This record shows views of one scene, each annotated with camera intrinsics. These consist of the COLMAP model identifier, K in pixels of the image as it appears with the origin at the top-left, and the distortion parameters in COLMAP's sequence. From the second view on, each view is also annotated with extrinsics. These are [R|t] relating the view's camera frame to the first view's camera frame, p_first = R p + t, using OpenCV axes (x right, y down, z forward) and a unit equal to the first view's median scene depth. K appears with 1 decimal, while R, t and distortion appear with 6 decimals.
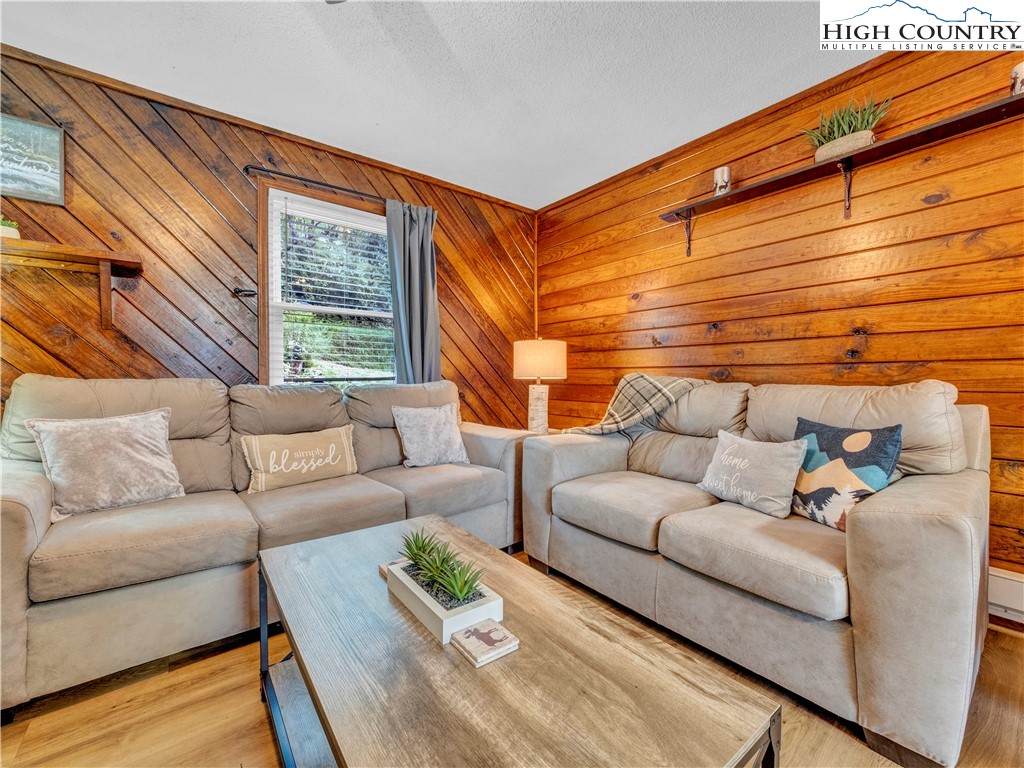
lens RADIAL K [[428.1, 0, 508.4], [0, 428.1, 386.9], [0, 0, 1]] dist [-0.004418, -0.000022]
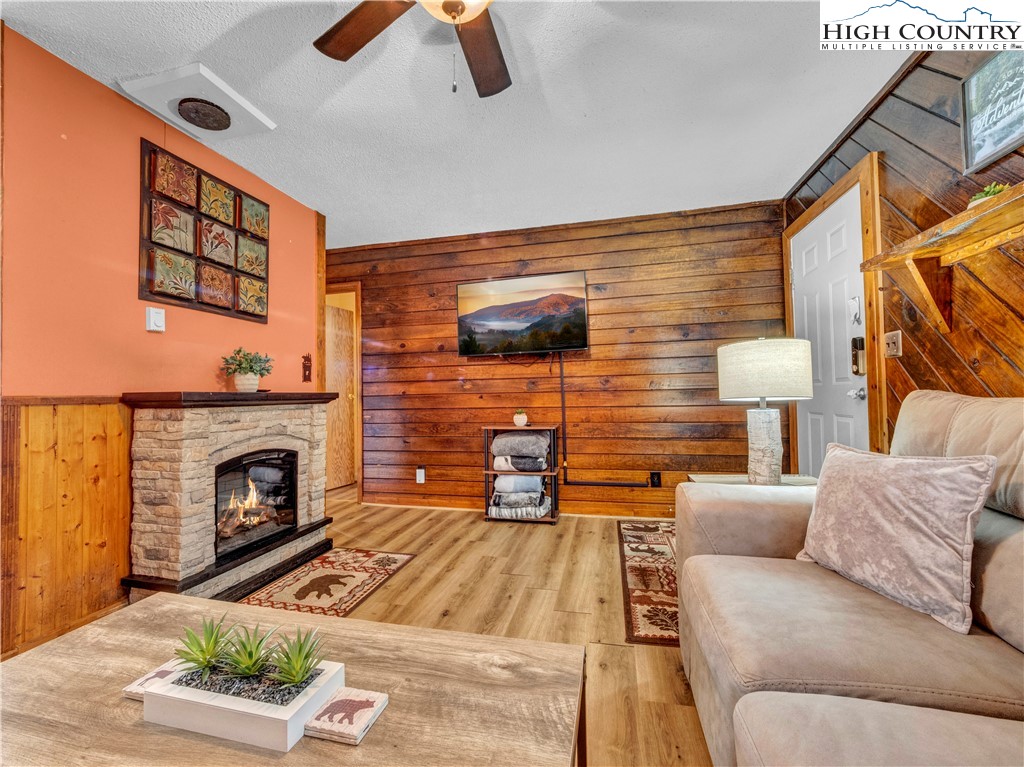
lens RADIAL K [[430.1, 0, 504.9], [0, 430.1, 380.3], [0, 0, 1]] dist [-0.004700, 0.000058]
pose [[-0.780072, -0.004812, -0.625672, -0.013628], [0.002216, 0.999943, -0.010454, -0.030073], [0.625686, -0.009541, -0.780017, 0.792574]]
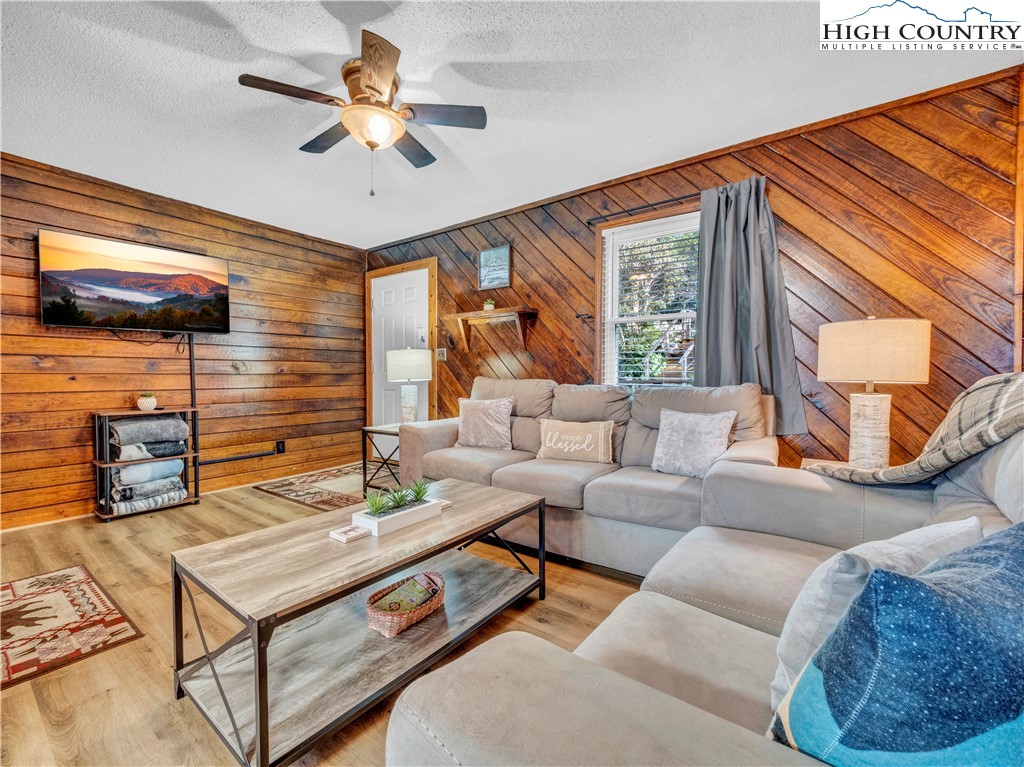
lens RADIAL K [[428.1, 0, 508.4], [0, 428.1, 386.4], [0, 0, 1]] dist [-0.004418, -0.000022]
pose [[0.281594, 0.023252, -0.959252, 0.617149], [-0.024785, 0.999549, 0.016953, -0.014670], [0.959213, 0.019001, 0.282044, 0.390152]]
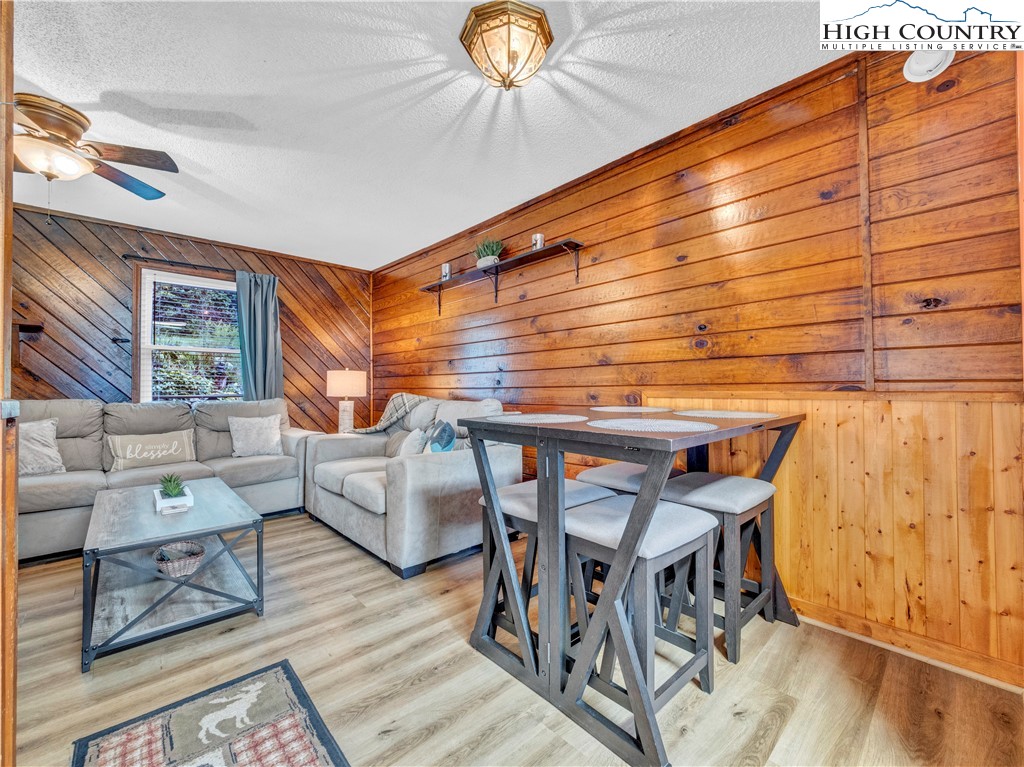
lens RADIAL K [[431.8, 0, 513.1], [0, 431.8, 386.7], [0, 0, 1]] dist [-0.018266, 0.006982]
pose [[0.995571, -0.003426, 0.093948, 0.591223], [0.006022, 0.999608, -0.027360, -0.011611], [-0.093818, 0.027804, 0.995201, -0.590436]]
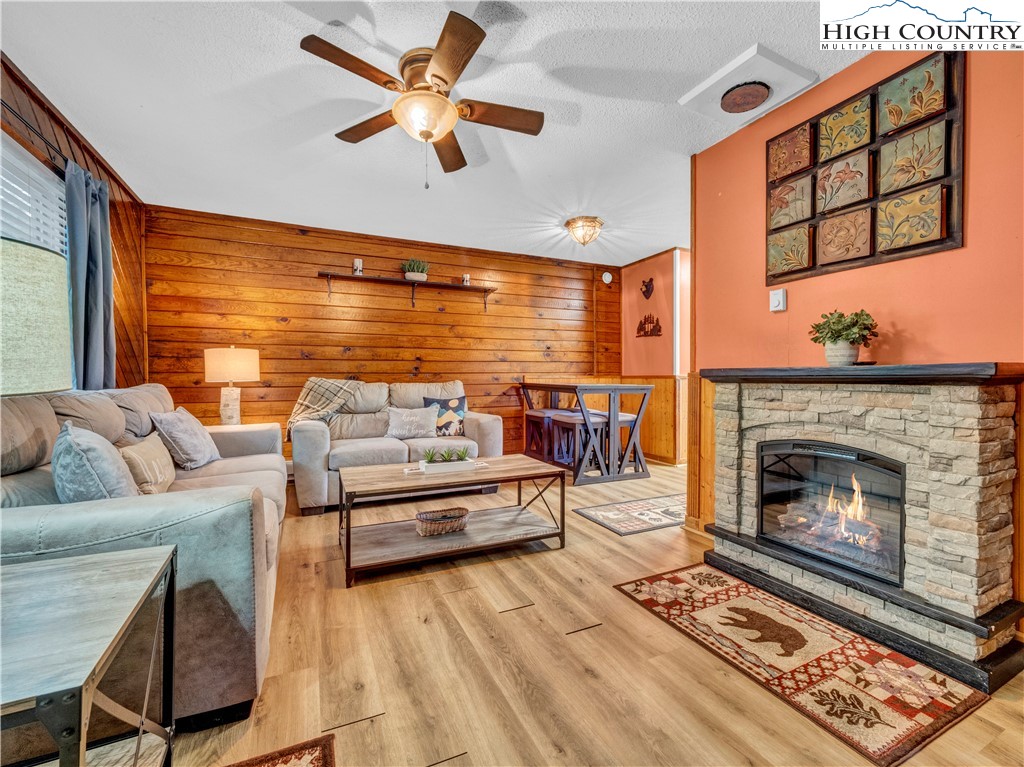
lens RADIAL K [[428.1, 0, 508.4], [0, 428.1, 386.4], [0, 0, 1]] dist [-0.004418, -0.000022]
pose [[0.217355, -0.018219, 0.975923, -1.063794], [0.026141, 0.999576, 0.012838, -0.002703], [-0.975742, 0.022721, 0.217739, 0.039580]]
